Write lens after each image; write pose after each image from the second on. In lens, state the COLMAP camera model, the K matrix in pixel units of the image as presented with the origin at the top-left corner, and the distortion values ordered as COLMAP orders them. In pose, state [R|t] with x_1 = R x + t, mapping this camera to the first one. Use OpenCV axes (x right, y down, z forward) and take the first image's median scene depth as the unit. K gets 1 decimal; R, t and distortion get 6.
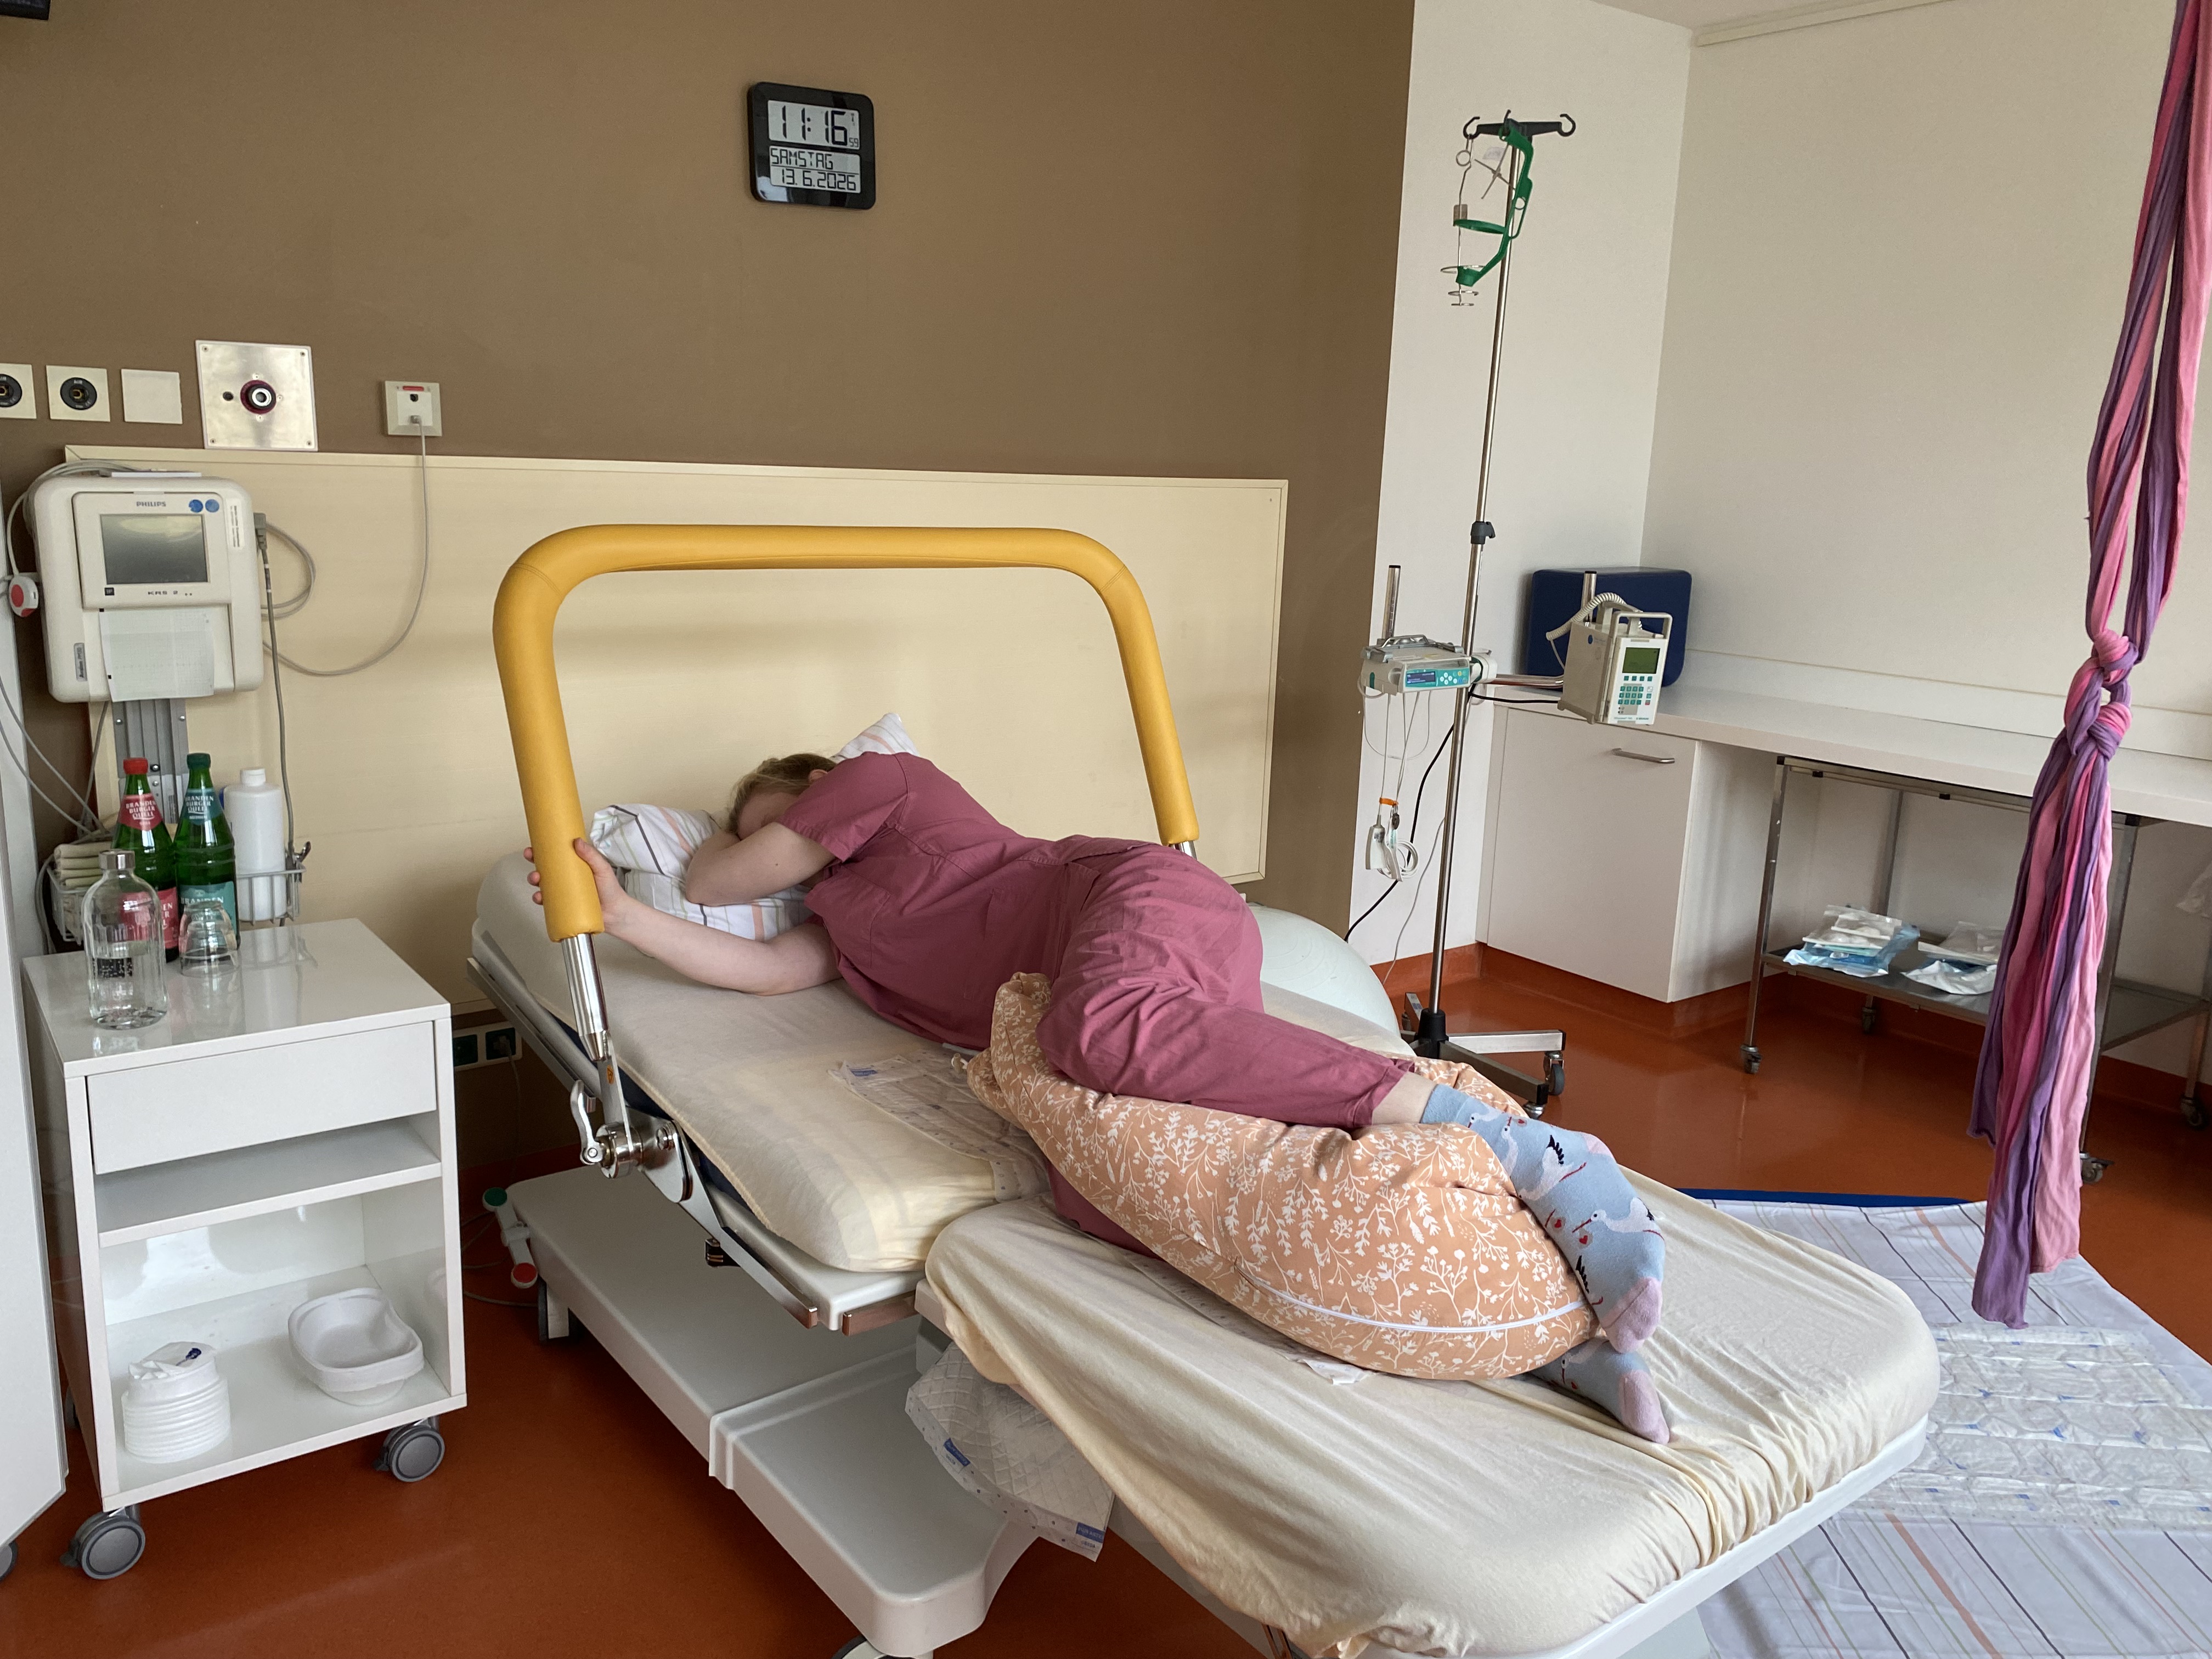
lens RADIAL K [[1663.6, 0, 1095.1], [0, 1663.6, 815.0], [0, 0, 1]] dist [0.035837, -0.050204]
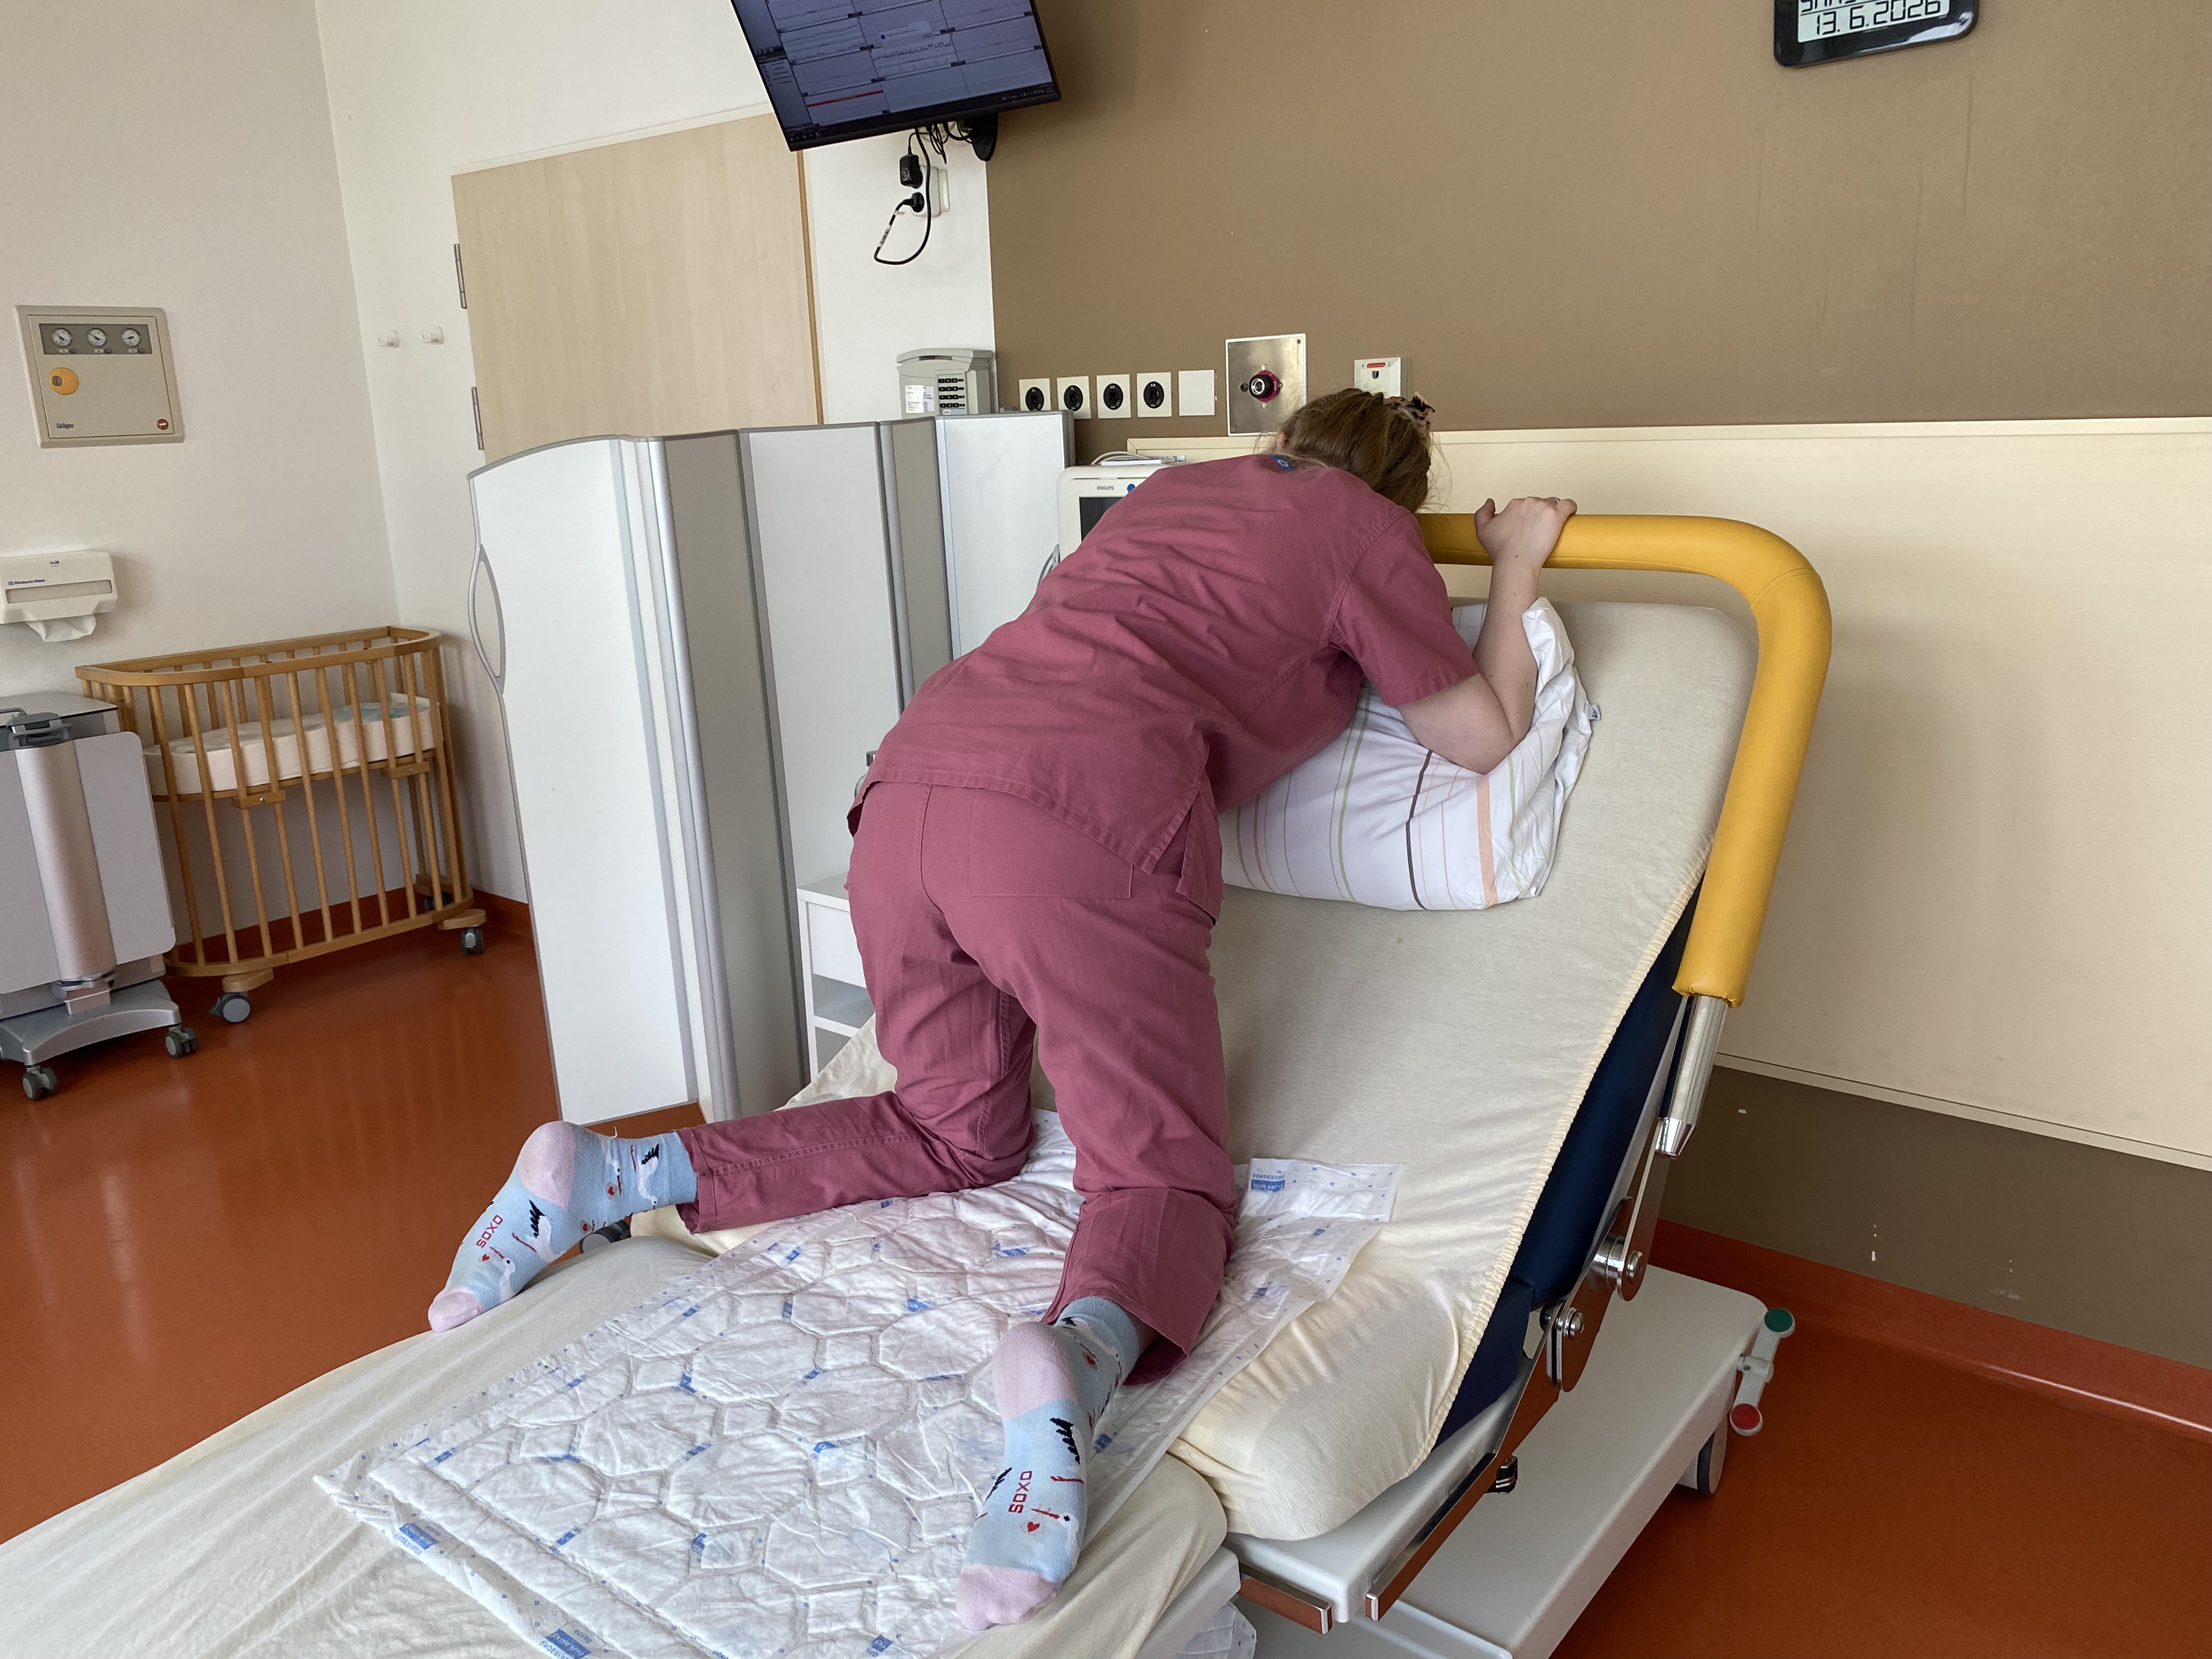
lens RADIAL K [[1663.6, 0, 1124.7], [0, 1663.6, 811.1], [0, 0, 1]] dist [0.035837, -0.050204]
pose [[0.258928, 0.191888, -0.946644, 0.497493], [-0.156809, 0.975417, 0.154830, -0.114497], [0.953083, 0.108352, 0.282653, 0.547904]]
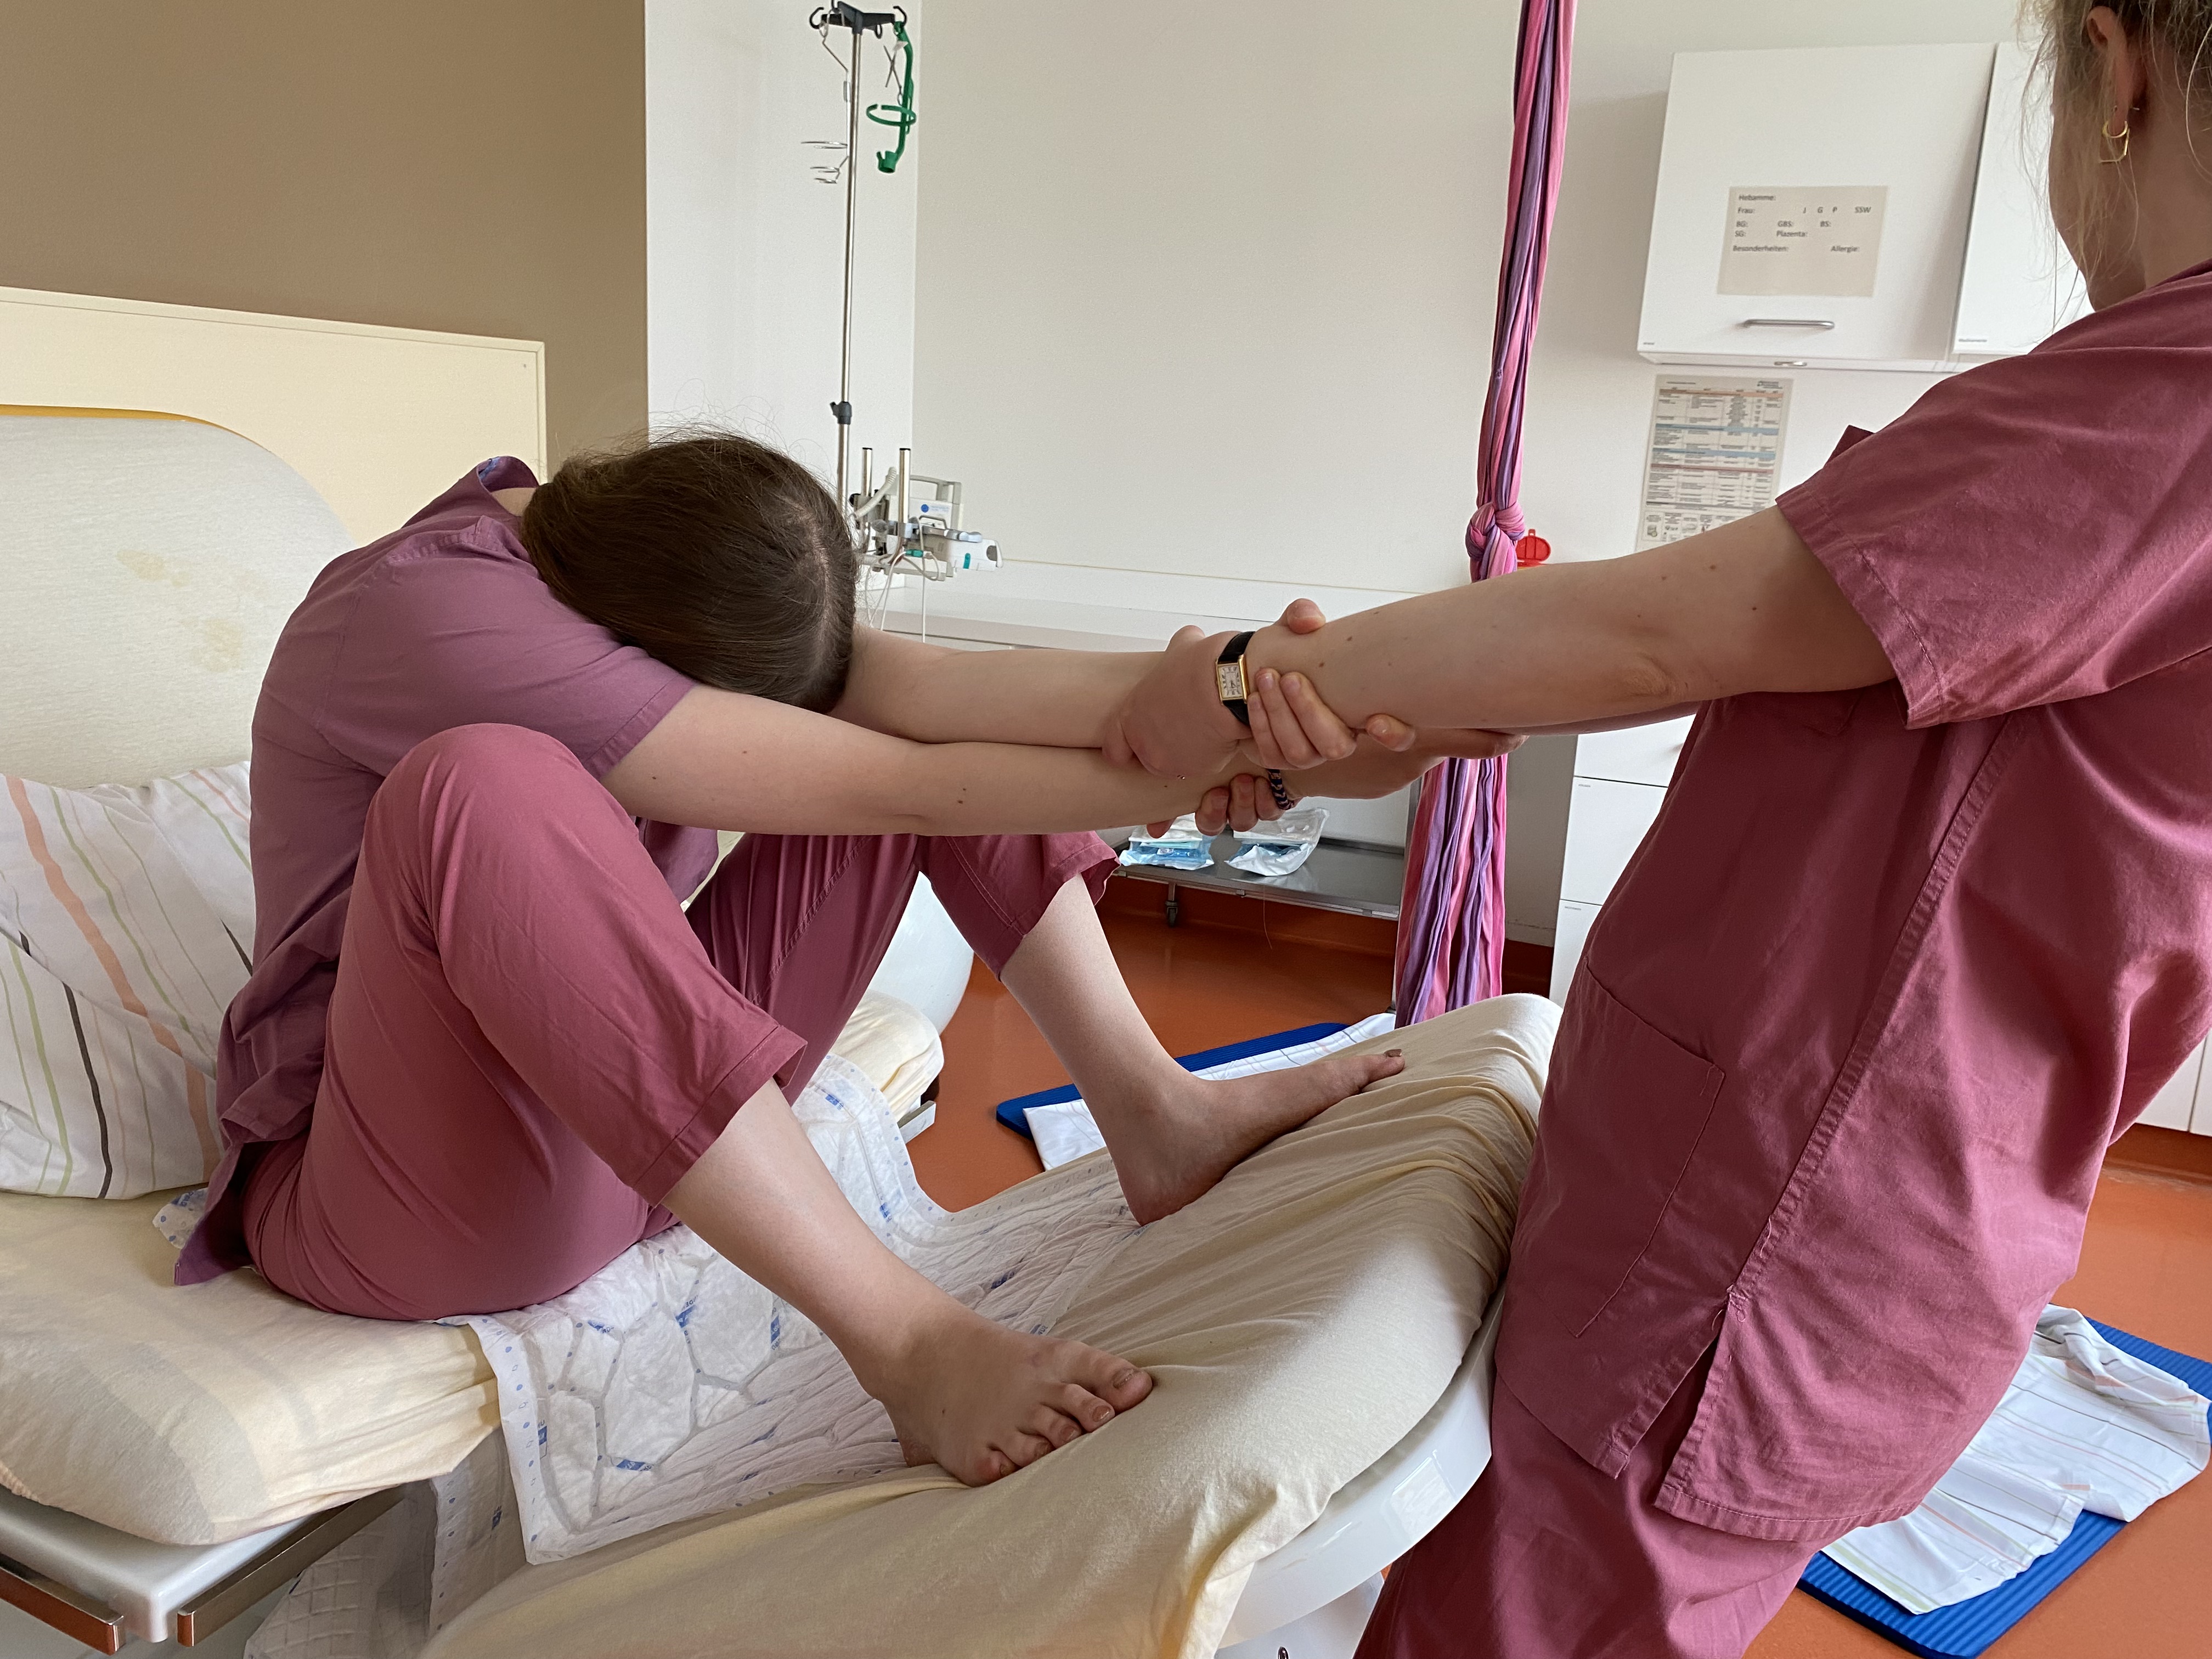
lens RADIAL K [[1663.6, 0, 1112.2], [0, 1663.6, 810.7], [0, 0, 1]] dist [0.035837, -0.050204]
pose [[0.874381, -0.093967, 0.476055, -0.066376], [0.079726, 0.995558, 0.050076, 0.010259], [-0.478646, -0.005832, 0.877989, 0.190931]]
